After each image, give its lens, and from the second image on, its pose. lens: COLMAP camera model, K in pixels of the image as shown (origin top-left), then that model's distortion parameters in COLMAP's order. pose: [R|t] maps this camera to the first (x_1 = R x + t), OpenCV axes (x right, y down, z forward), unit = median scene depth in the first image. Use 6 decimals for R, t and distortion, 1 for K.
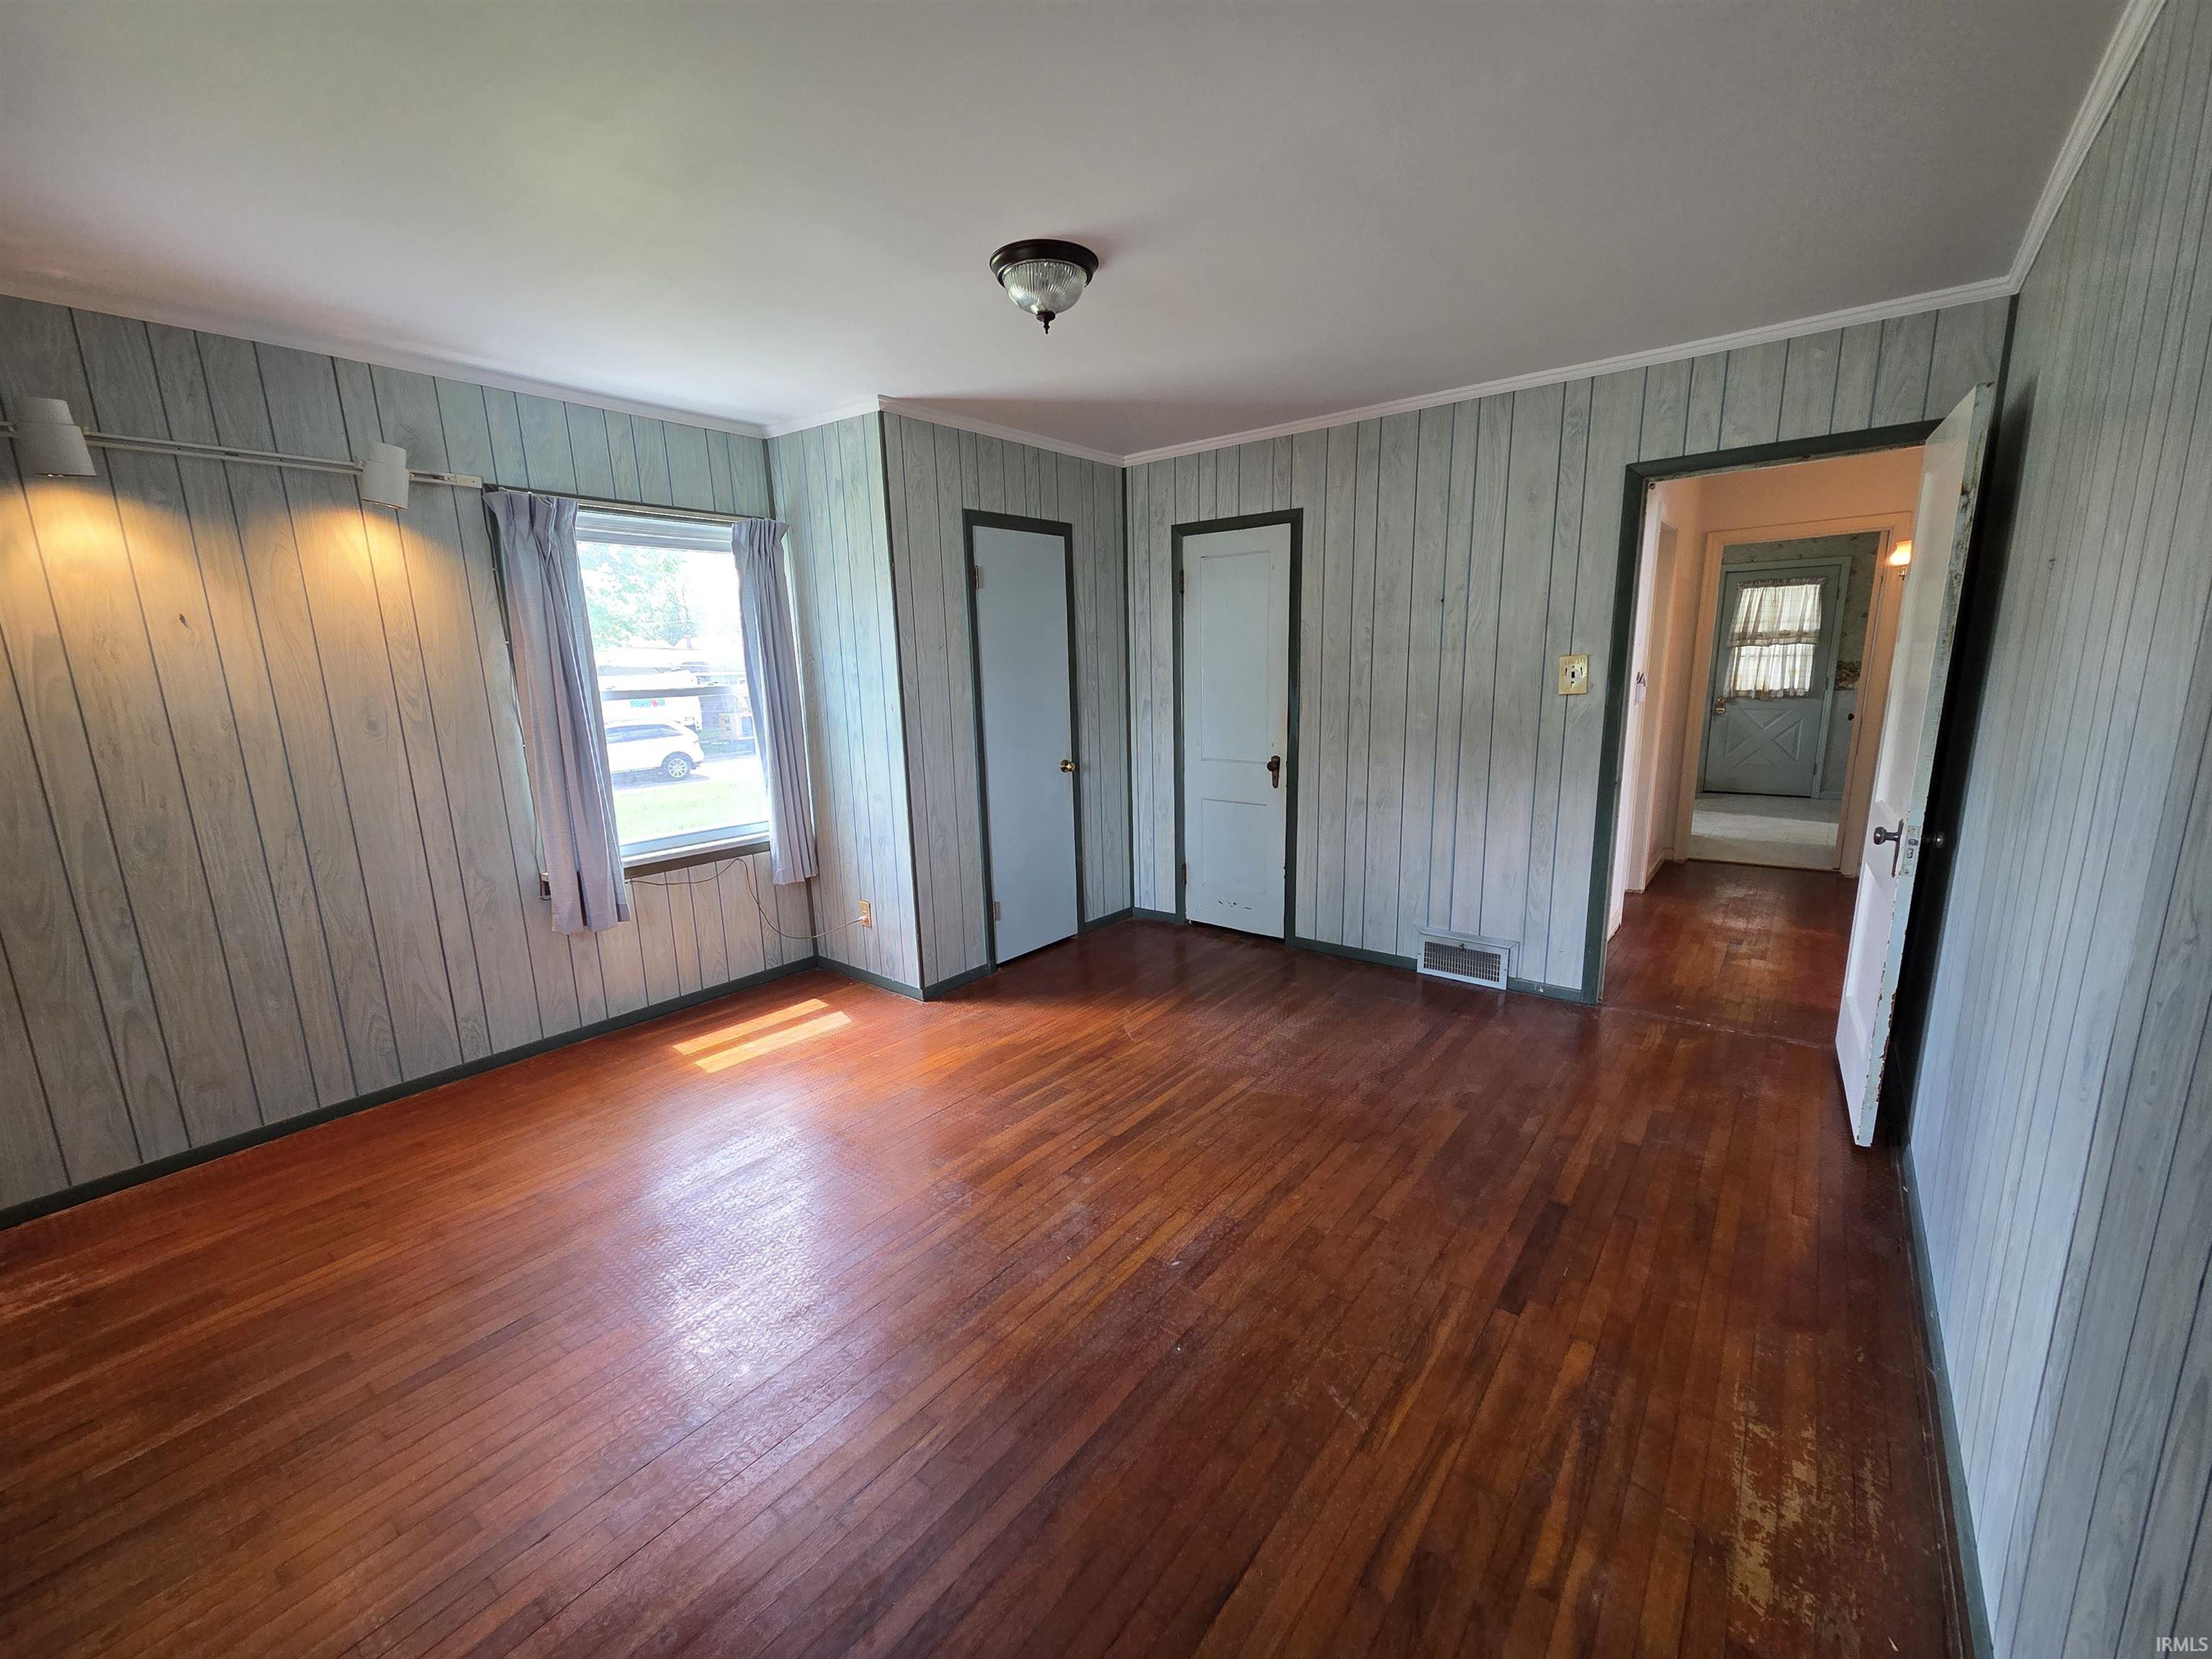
lens RADIAL K [[888.0, 0, 1097.8], [0, 888.0, 837.6], [0, 0, 1]] dist [0.002558, 0.000111]
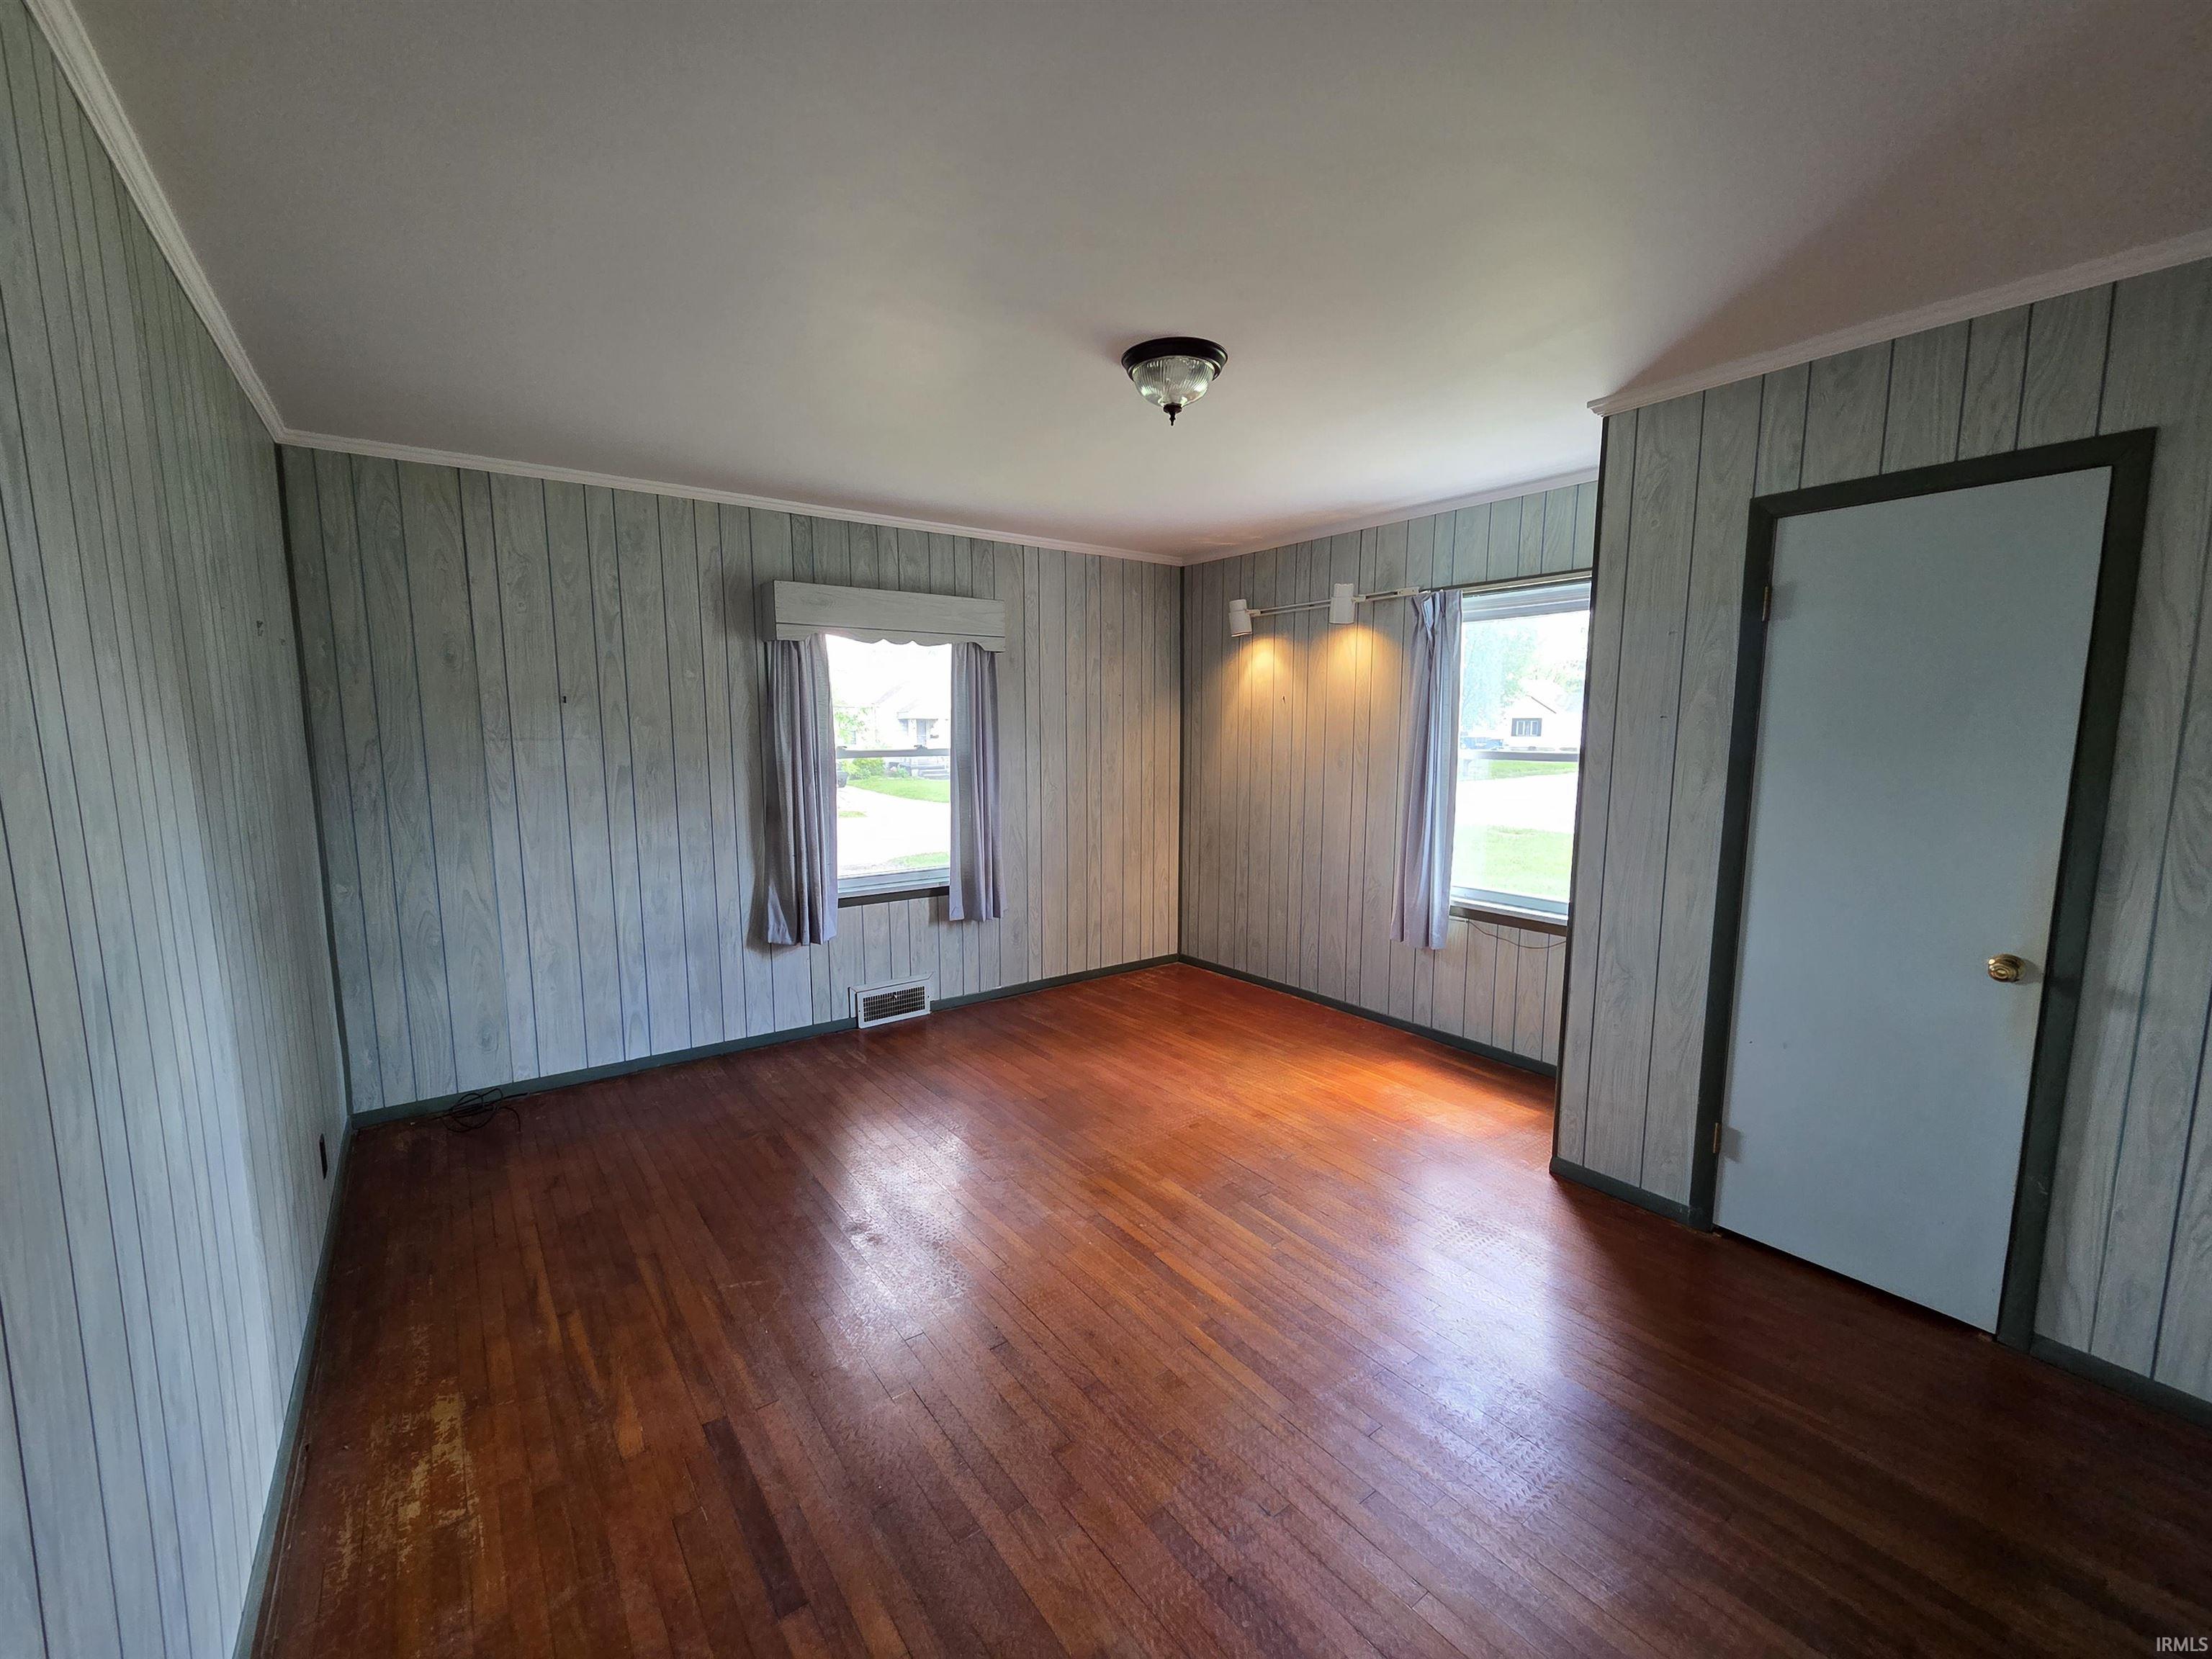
lens RADIAL K [[888.0, 0, 1097.8], [0, 888.0, 837.6], [0, 0, 1]] dist [0.002558, 0.000111]
pose [[-0.249135, 0.146951, -0.957255, 0.819227], [-0.184518, 0.963113, 0.195873, -0.237476], [0.950729, 0.225430, -0.212830, 1.005080]]
